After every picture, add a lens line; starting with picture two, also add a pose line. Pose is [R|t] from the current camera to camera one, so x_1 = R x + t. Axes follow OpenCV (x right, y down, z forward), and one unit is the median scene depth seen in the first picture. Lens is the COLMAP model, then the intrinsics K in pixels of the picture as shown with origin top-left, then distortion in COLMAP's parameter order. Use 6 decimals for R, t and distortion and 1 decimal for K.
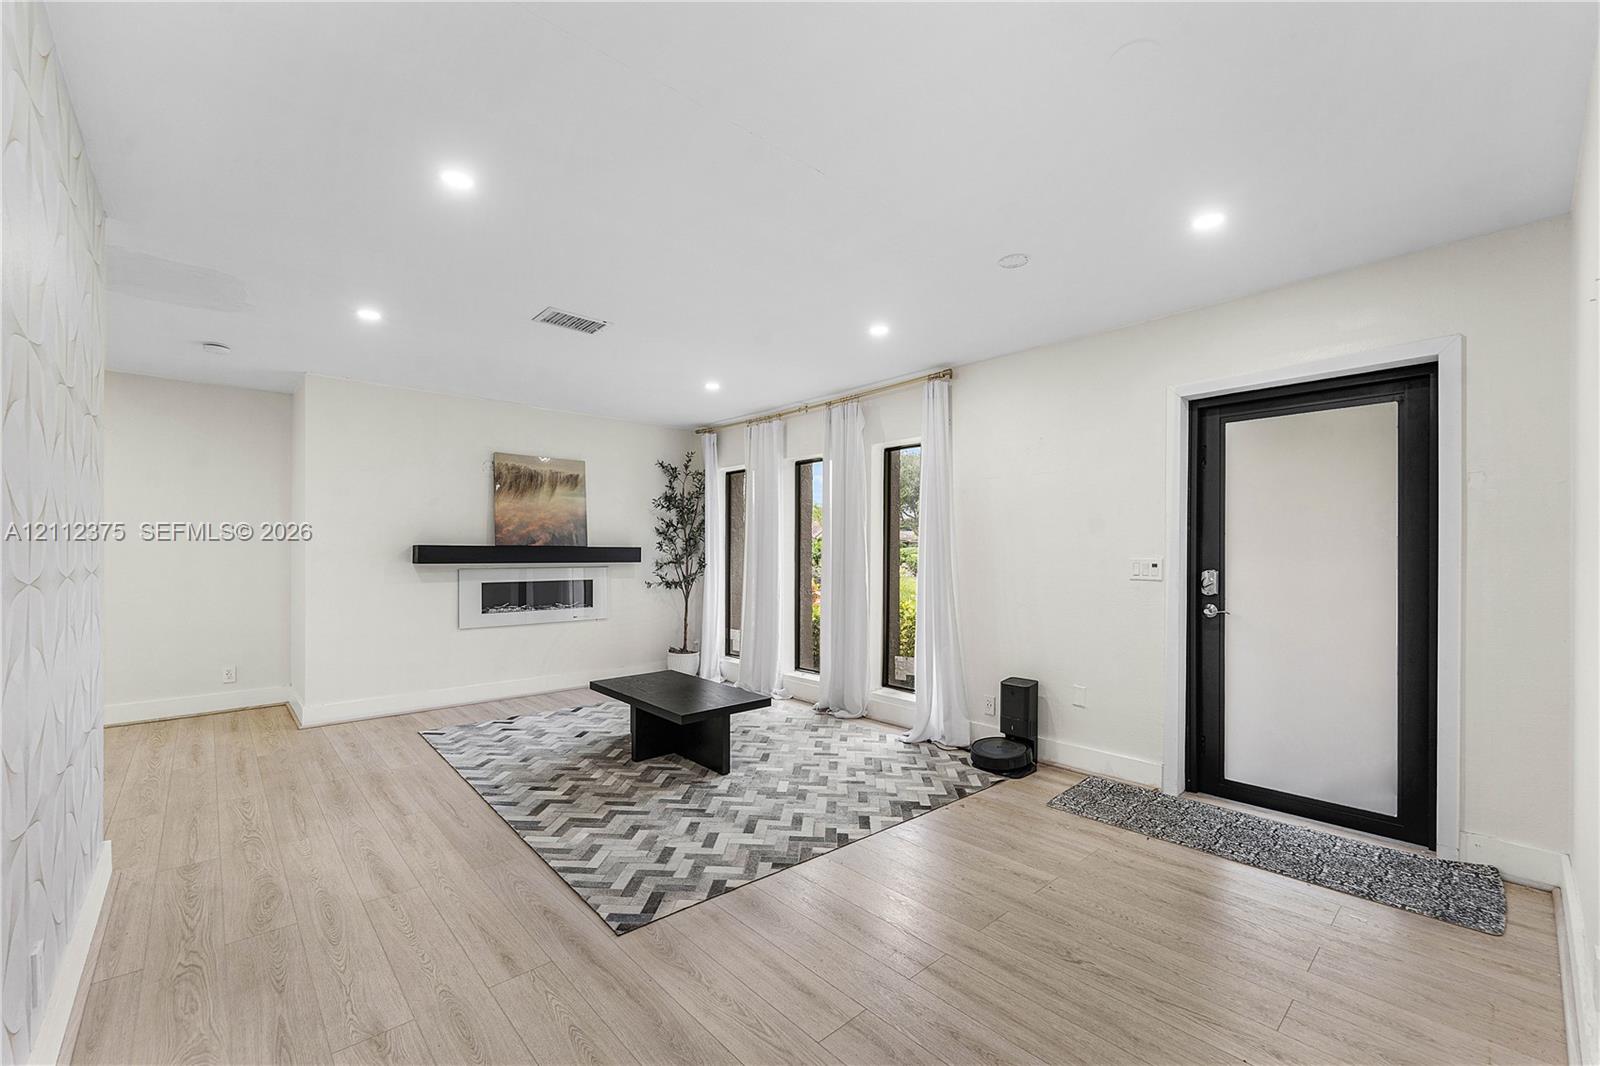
lens RADIAL K [[654.4, 0, 794.3], [0, 654.4, 543.1], [0, 0, 1]] dist [-0.001875, -0.000208]
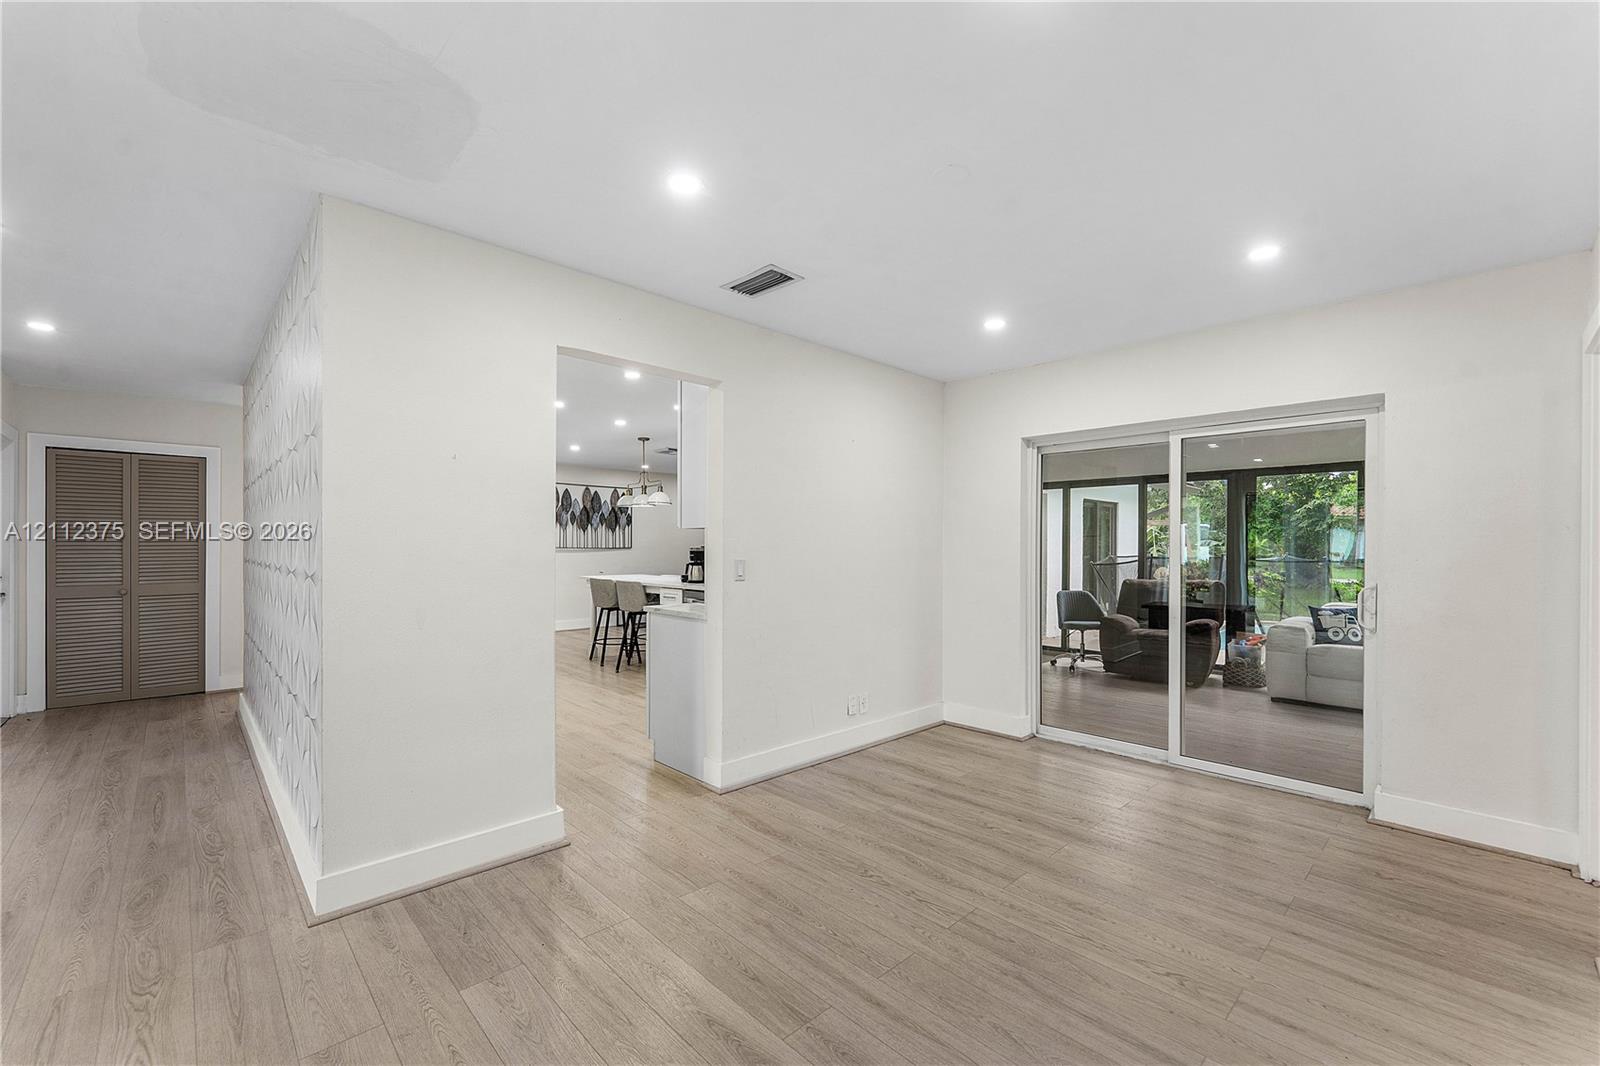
lens RADIAL K [[654.4, 0, 794.3], [0, 654.4, 543.1], [0, 0, 1]] dist [-0.001875, -0.000208]
pose [[-0.999712, -0.004292, -0.023603, -1.164372], [-0.003864, 0.999828, -0.018156, 0.002829], [0.023676, -0.018060, -0.999557, 1.332339]]
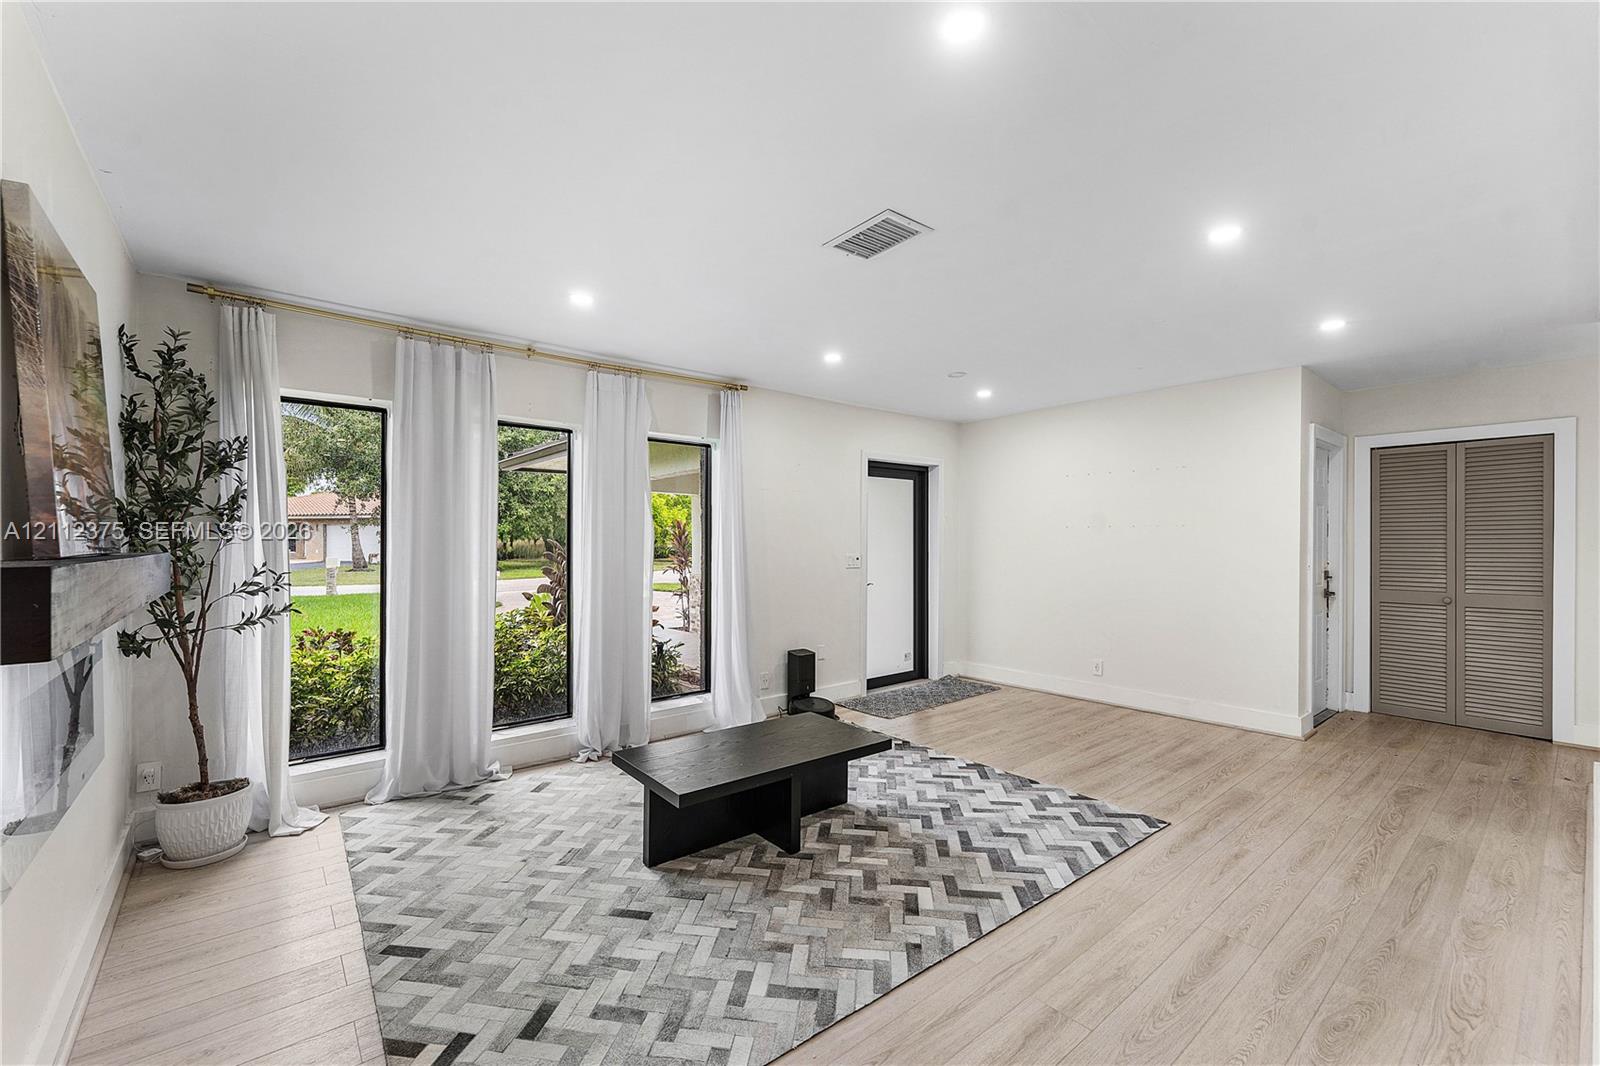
lens RADIAL K [[654.4, 0, 794.3], [0, 654.4, 543.1], [0, 0, 1]] dist [-0.001875, -0.000208]
pose [[0.045753, -0.003589, 0.998946, -1.038657], [-0.013712, 0.999897, 0.004220, -0.010561], [-0.998859, -0.013890, 0.045699, 1.050966]]
